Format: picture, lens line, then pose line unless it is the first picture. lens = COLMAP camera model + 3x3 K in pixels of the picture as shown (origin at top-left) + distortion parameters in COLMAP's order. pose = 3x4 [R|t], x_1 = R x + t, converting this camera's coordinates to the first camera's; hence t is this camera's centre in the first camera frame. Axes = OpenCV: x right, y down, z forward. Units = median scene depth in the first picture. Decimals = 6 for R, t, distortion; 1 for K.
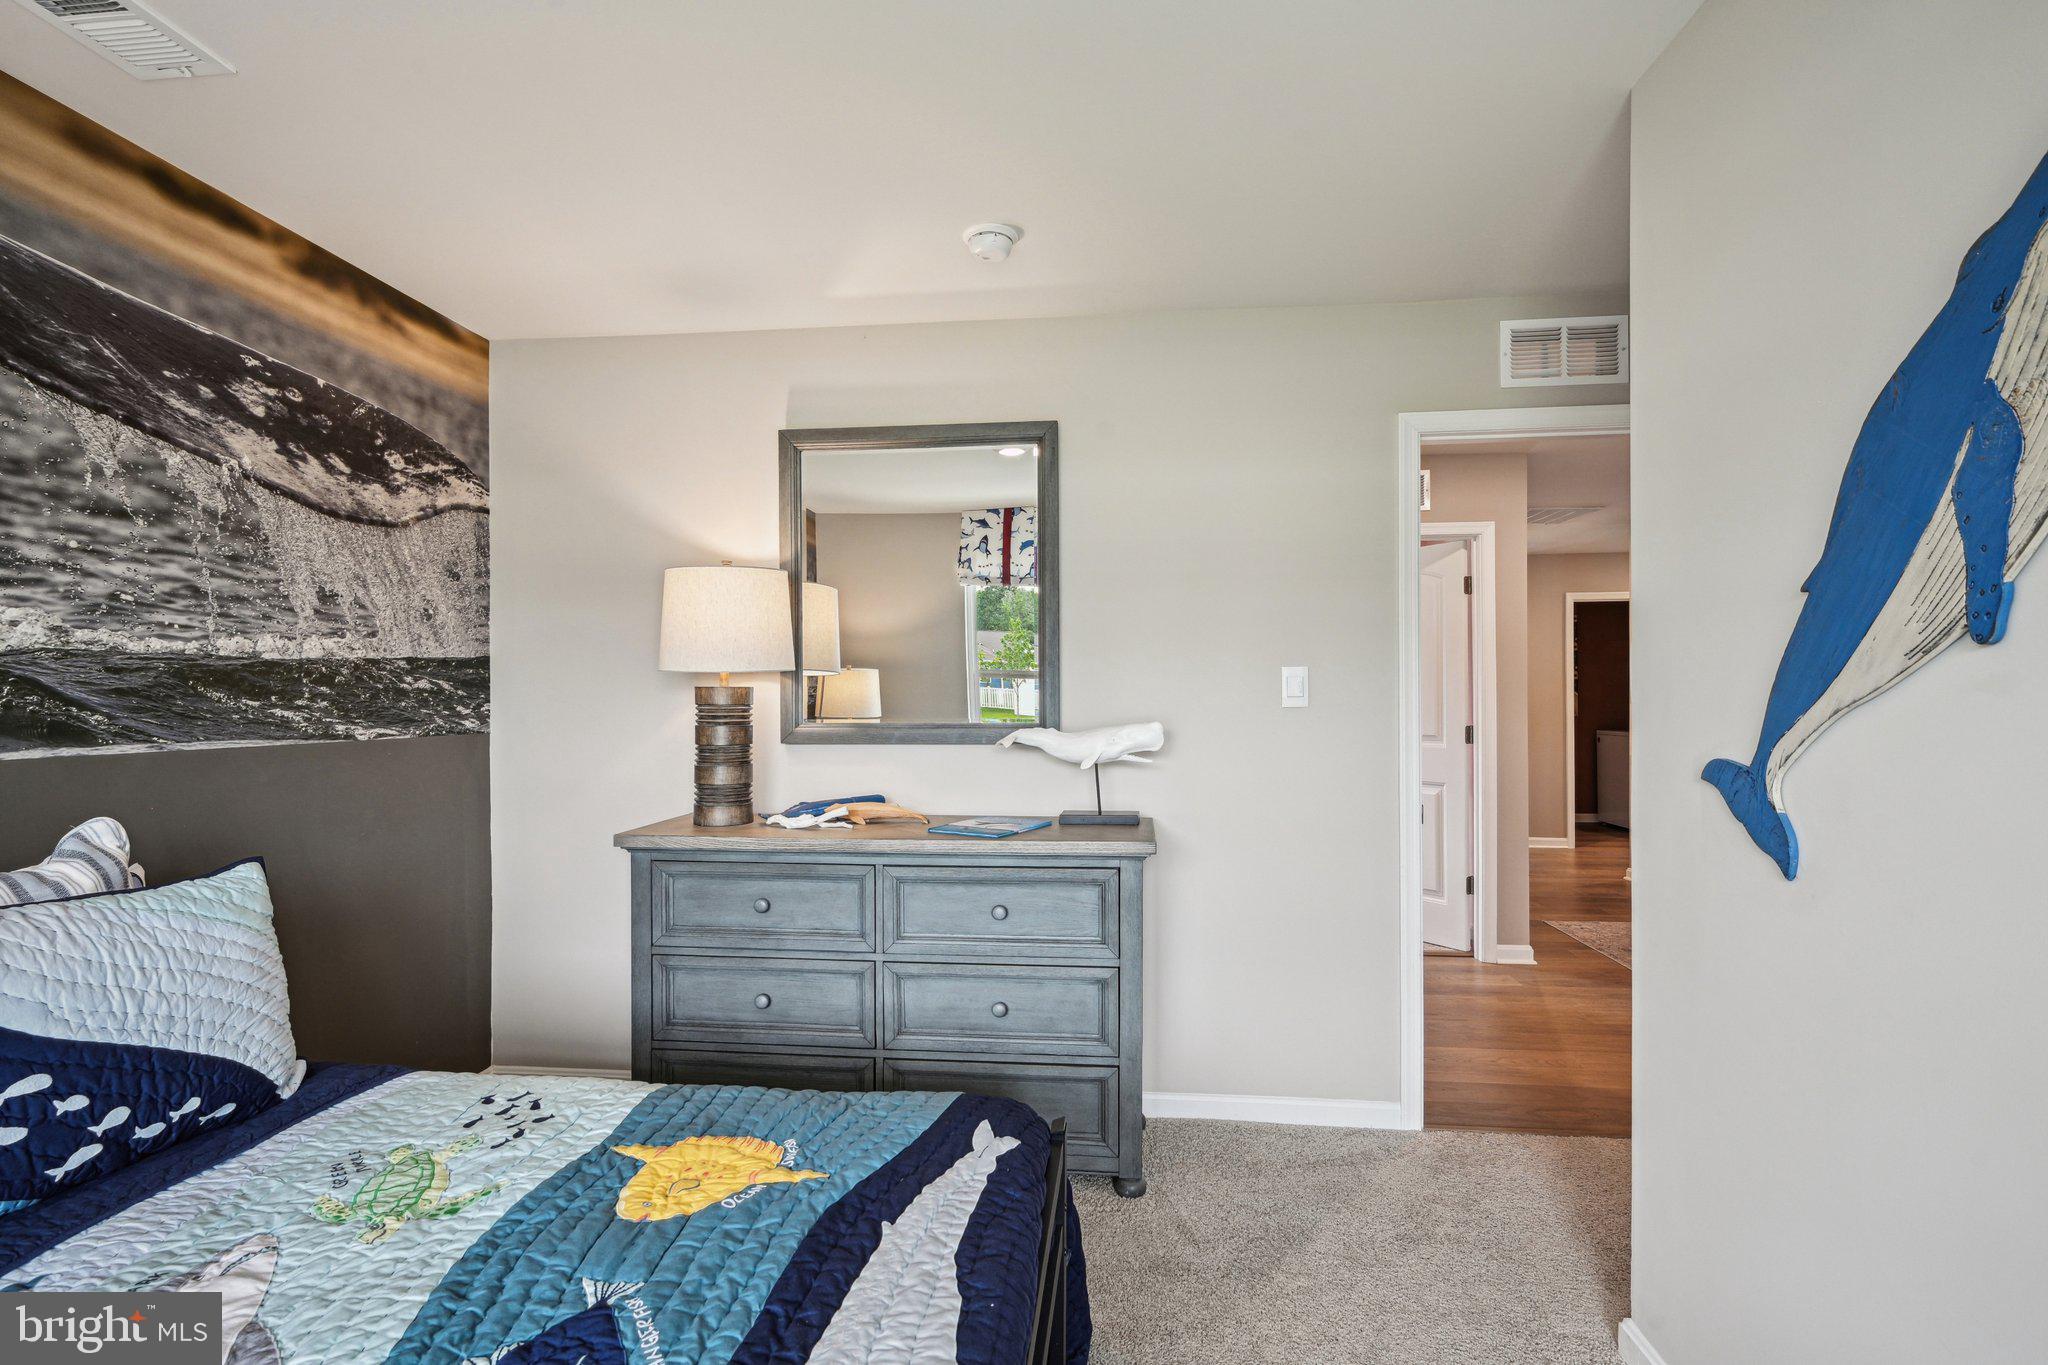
lens RADIAL K [[937.2, 0, 1026.4], [0, 937.2, 690.4], [0, 0, 1]] dist [-0.003769, 0.001451]
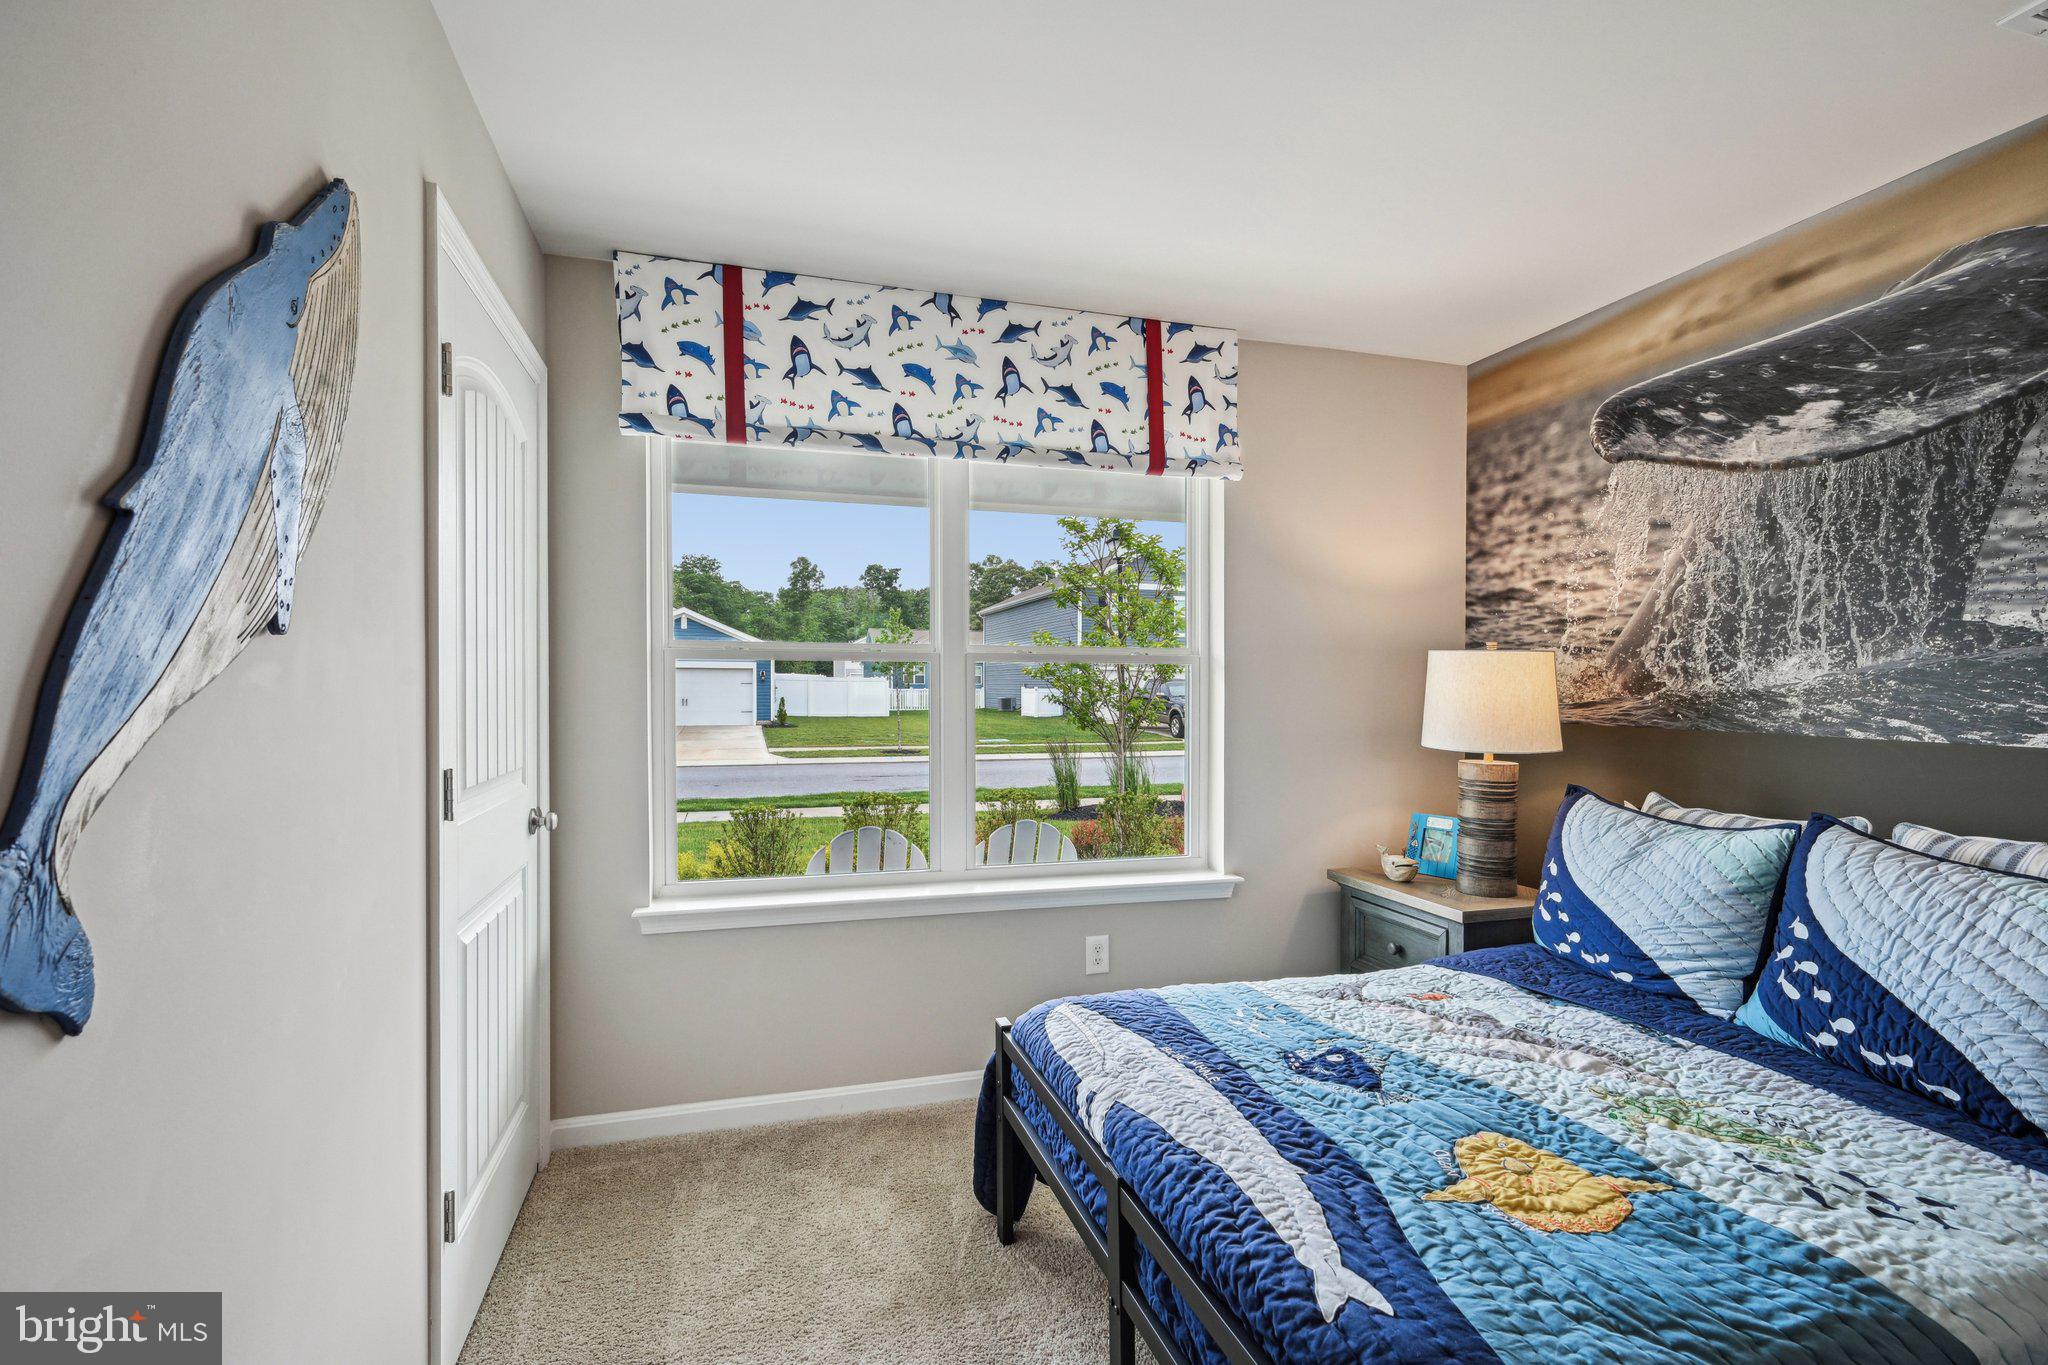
lens RADIAL K [[937.2, 0, 1023.5], [0, 937.2, 686.8], [0, 0, 1]] dist [-0.003769, 0.001451]
pose [[-0.921766, 0.001492, -0.387743, 0.525443], [0.005131, 0.999952, -0.008350, 0.006018], [0.387712, -0.009686, -0.921730, 1.714671]]
